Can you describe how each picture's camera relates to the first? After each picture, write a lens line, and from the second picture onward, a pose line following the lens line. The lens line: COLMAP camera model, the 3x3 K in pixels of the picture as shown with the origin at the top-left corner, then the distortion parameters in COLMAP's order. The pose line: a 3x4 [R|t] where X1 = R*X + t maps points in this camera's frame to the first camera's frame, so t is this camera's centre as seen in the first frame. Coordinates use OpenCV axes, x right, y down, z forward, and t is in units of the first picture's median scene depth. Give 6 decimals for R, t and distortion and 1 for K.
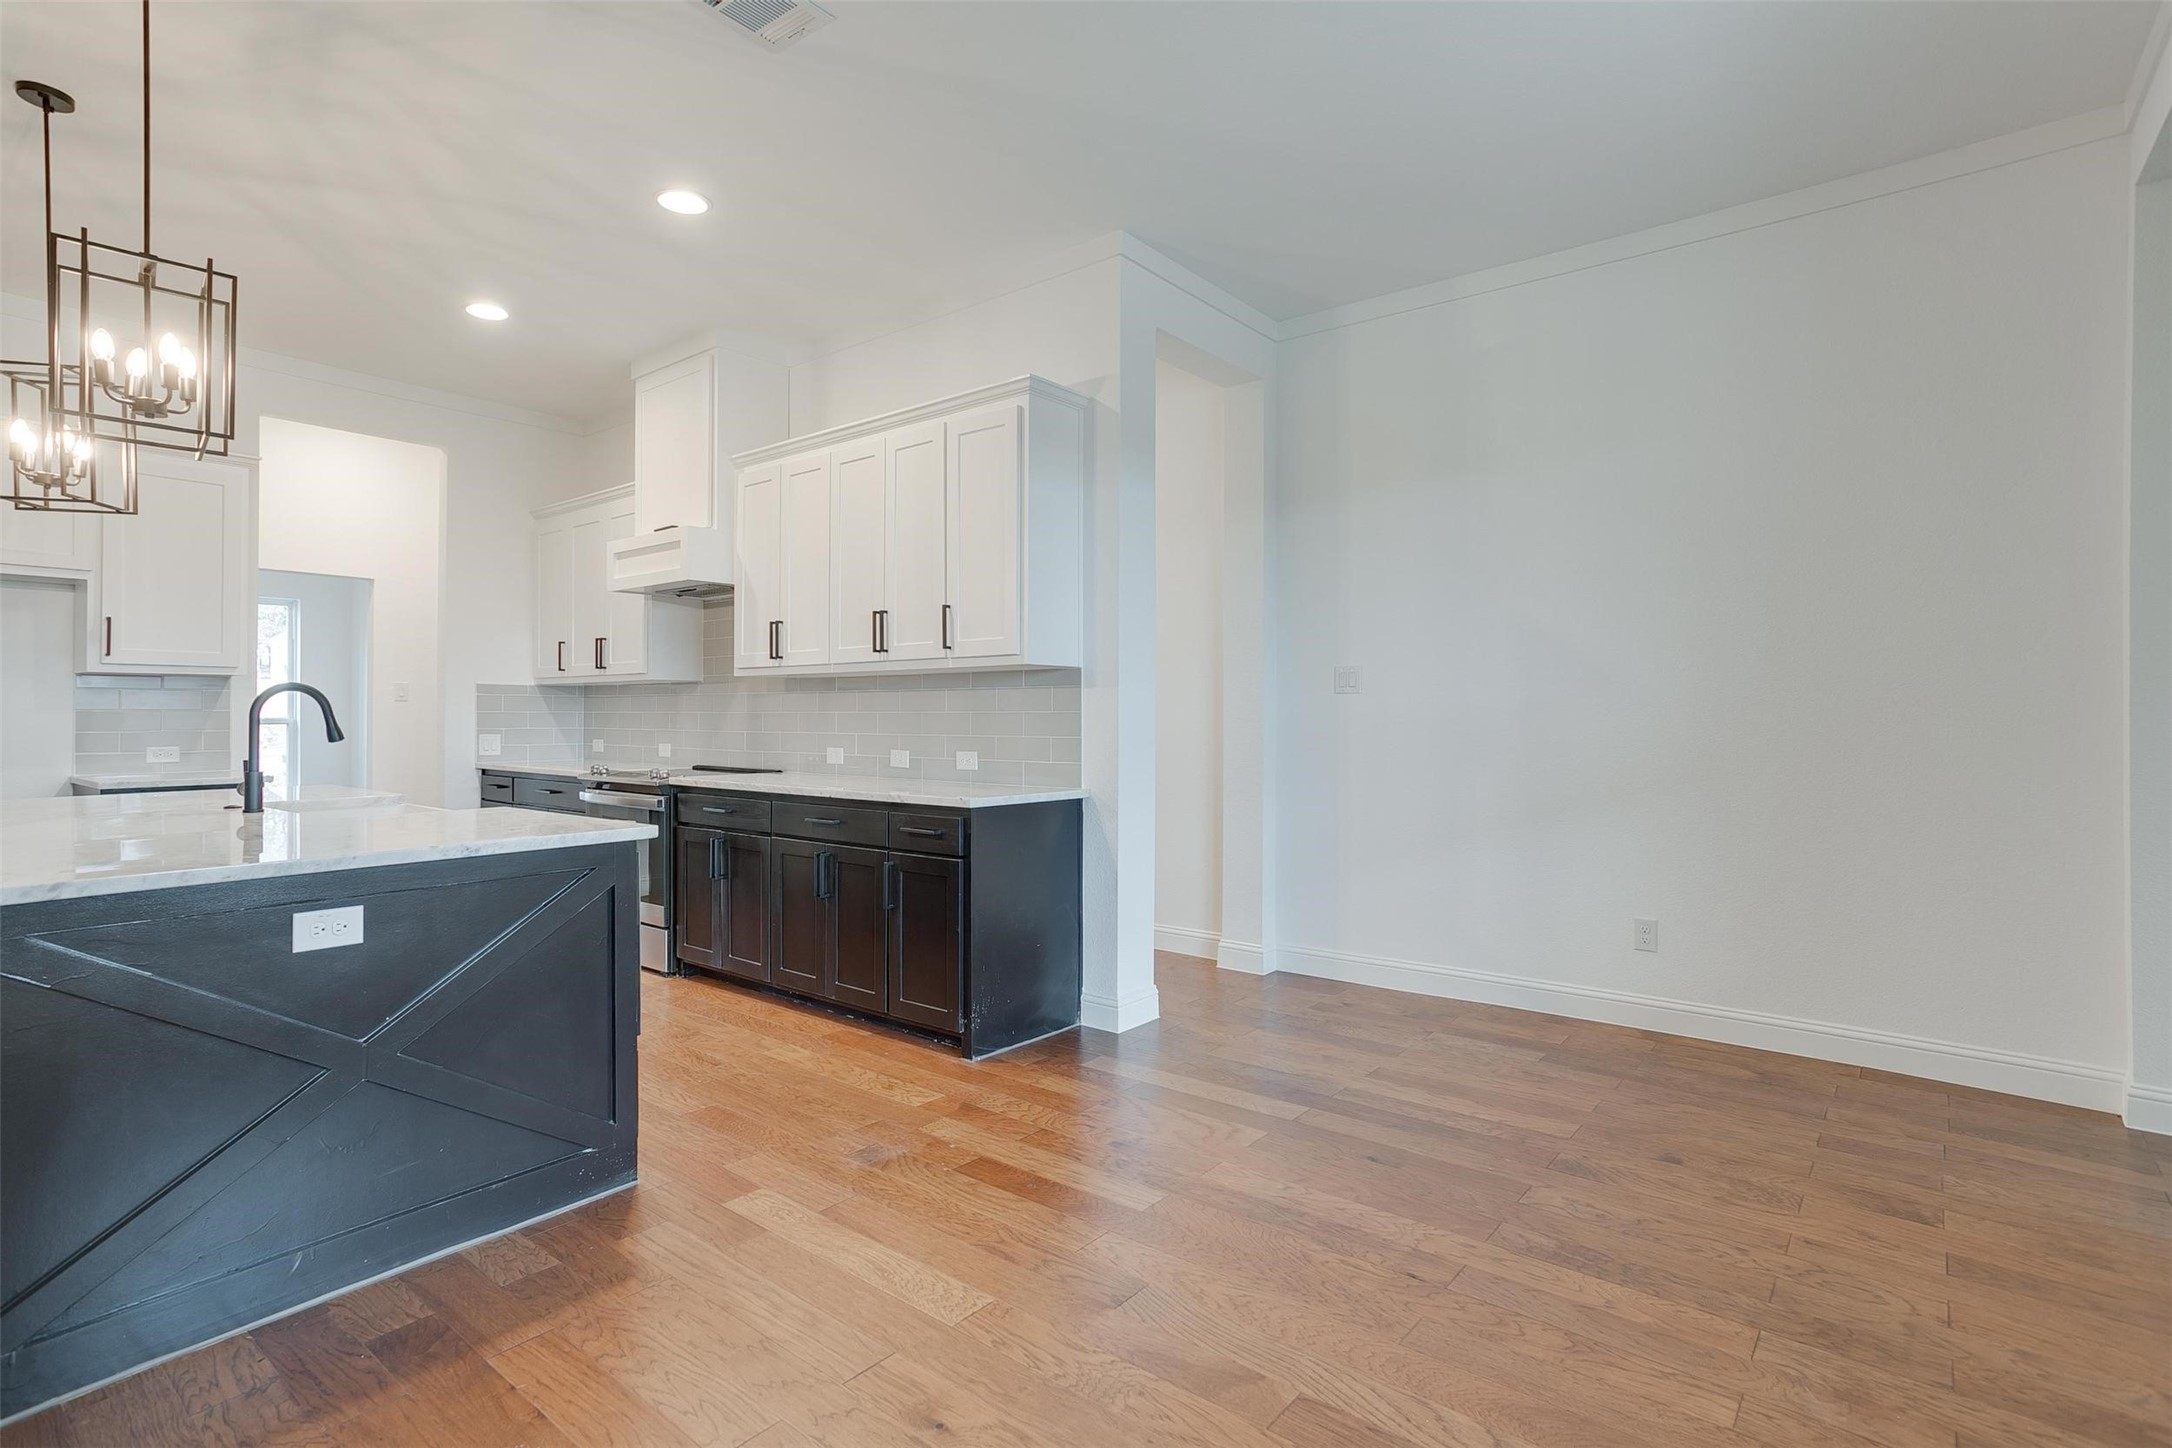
lens RADIAL K [[1048.8, 0, 1090.0], [0, 1048.8, 728.8], [0, 0, 1]] dist [-0.015378, 0.010819]
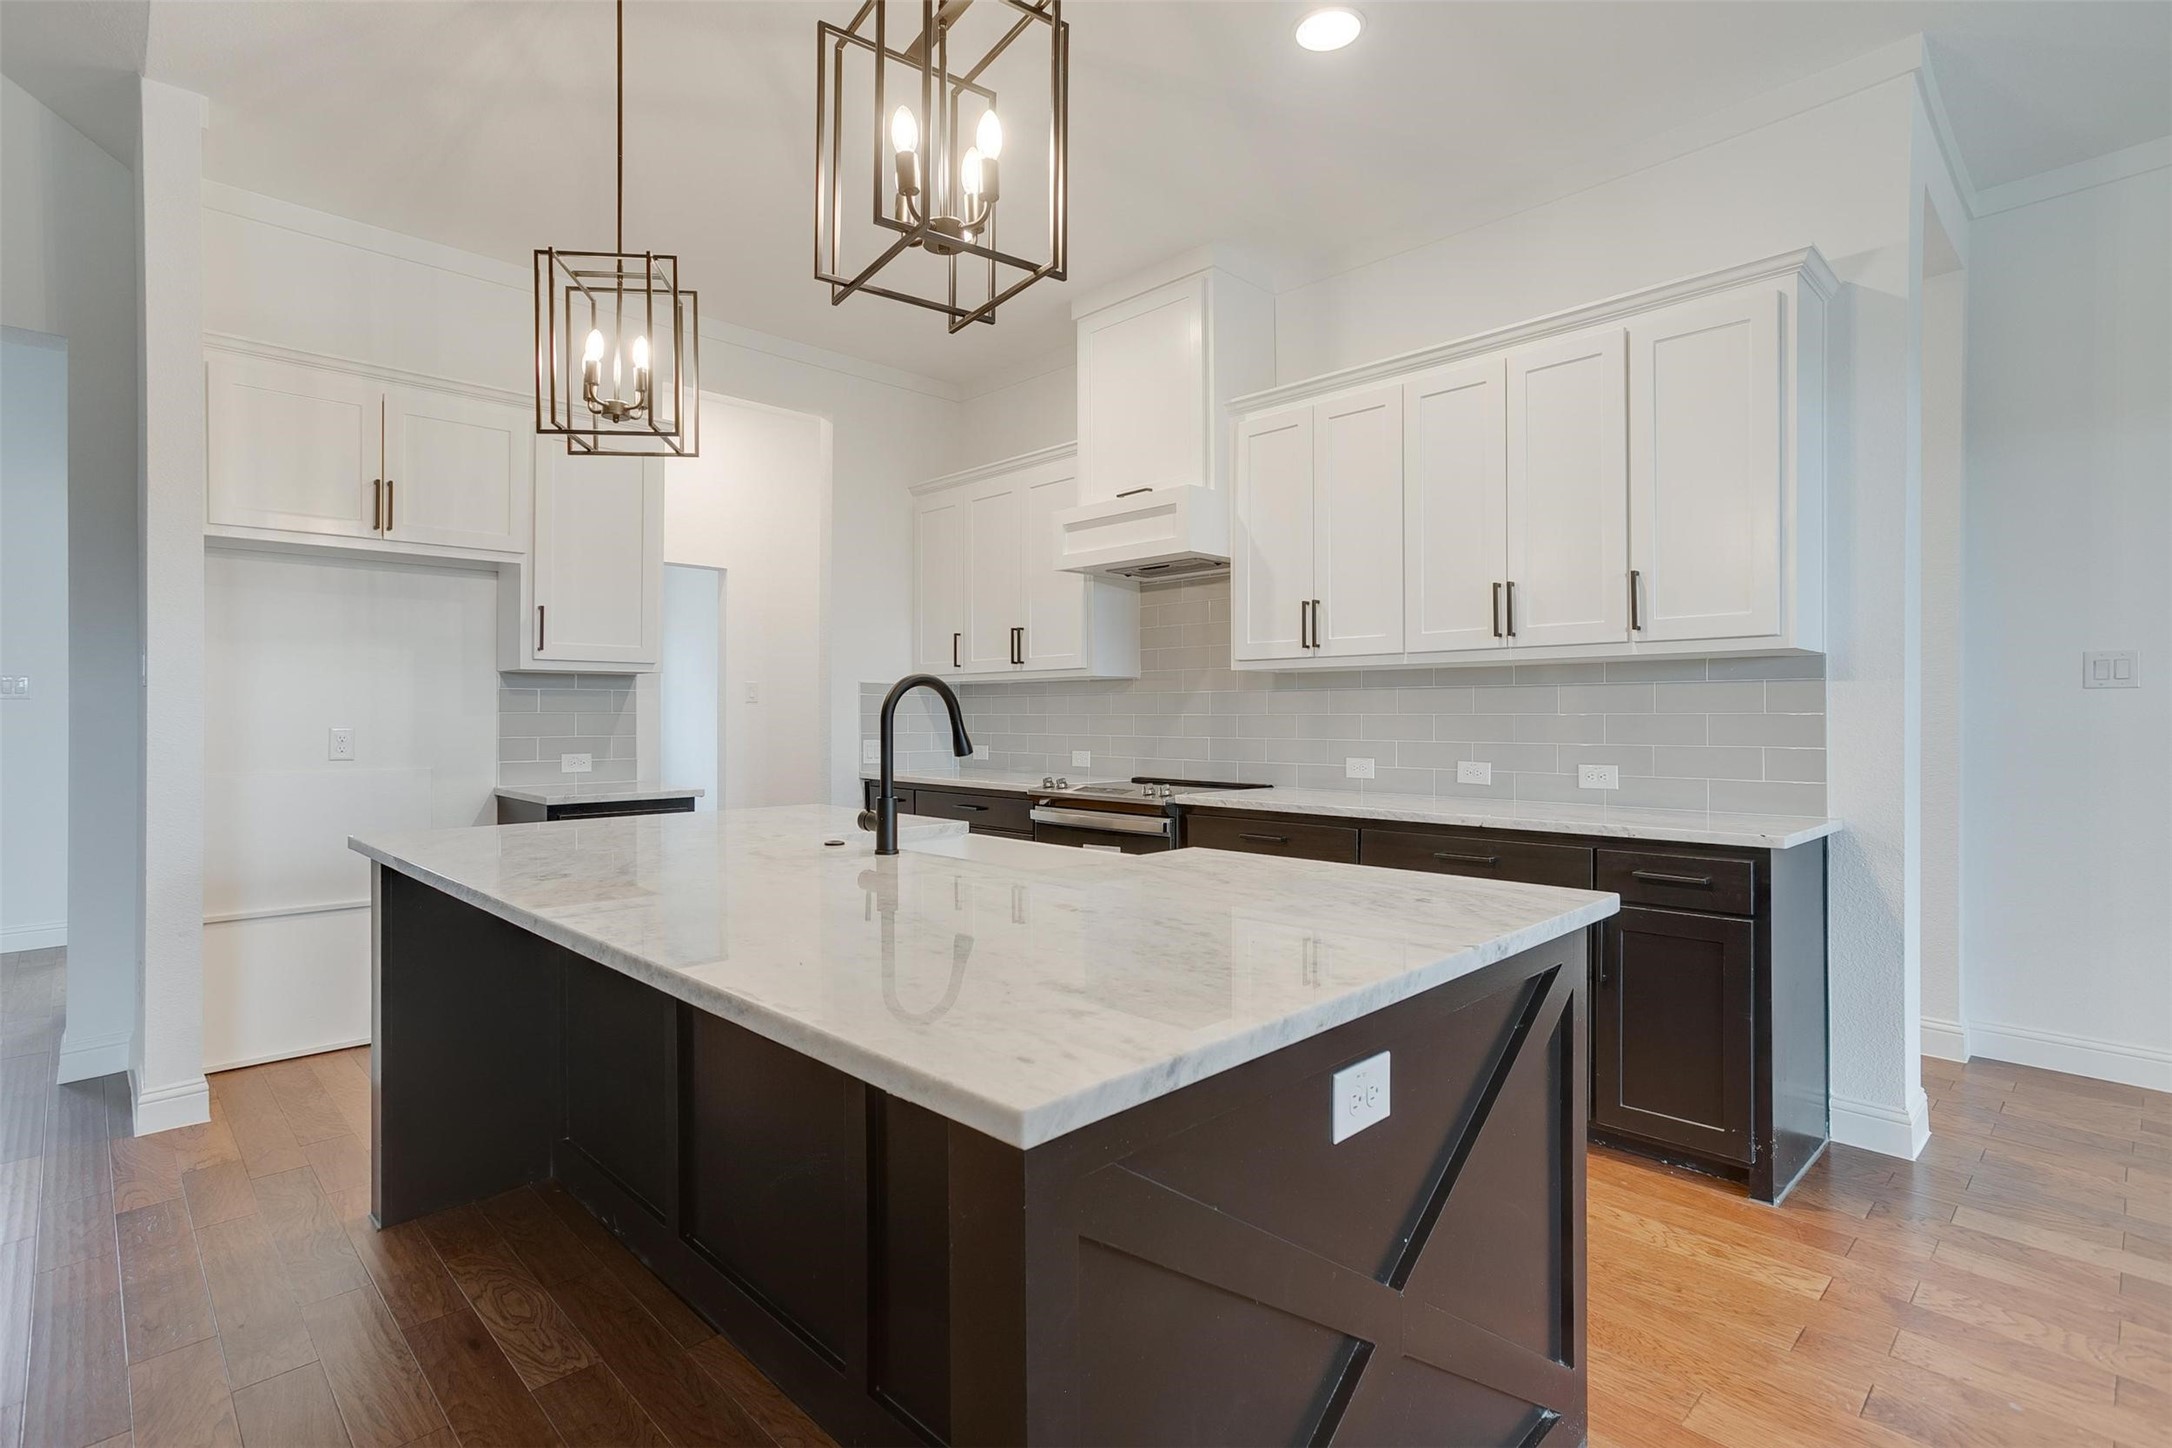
lens RADIAL K [[1048.8, 0, 1101.8], [0, 1048.8, 729.5], [0, 0, 1]] dist [-0.015378, 0.010819]
pose [[0.993359, -0.000189, -0.115059, -0.378520], [0.000271, 1.000000, 0.000695, -0.004967], [0.115059, -0.000722, 0.993358, 0.192153]]
